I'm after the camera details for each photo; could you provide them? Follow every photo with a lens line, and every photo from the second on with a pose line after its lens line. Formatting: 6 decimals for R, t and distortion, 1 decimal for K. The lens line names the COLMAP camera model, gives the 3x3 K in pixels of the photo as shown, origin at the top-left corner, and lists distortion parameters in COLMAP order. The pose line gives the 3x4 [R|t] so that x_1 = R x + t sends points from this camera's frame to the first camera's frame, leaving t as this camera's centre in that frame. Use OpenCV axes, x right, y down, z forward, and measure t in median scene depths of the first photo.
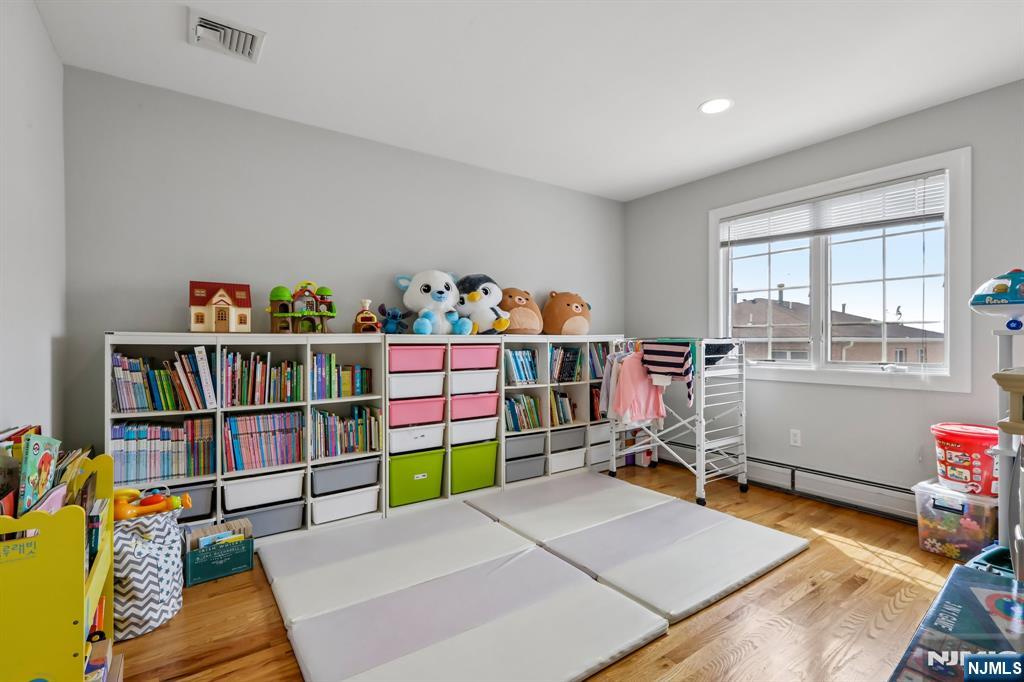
lens RADIAL K [[466.2, 0, 514.4], [0, 466.2, 331.9], [0, 0, 1]] dist [0.001038, 0.000715]
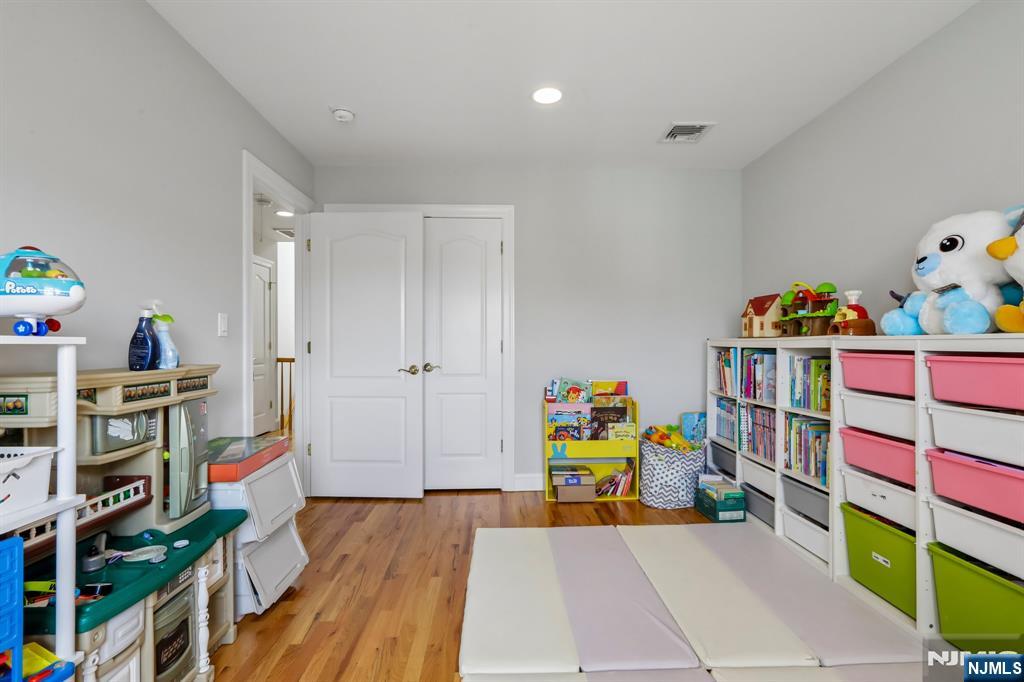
lens RADIAL K [[466.2, 0, 514.4], [0, 466.2, 331.9], [0, 0, 1]] dist [0.001038, 0.000715]
pose [[-0.528225, -0.015728, -0.848959, 0.729942], [0.019013, 0.999359, -0.030345, 0.011659], [0.848892, -0.032170, -0.527587, 1.106415]]
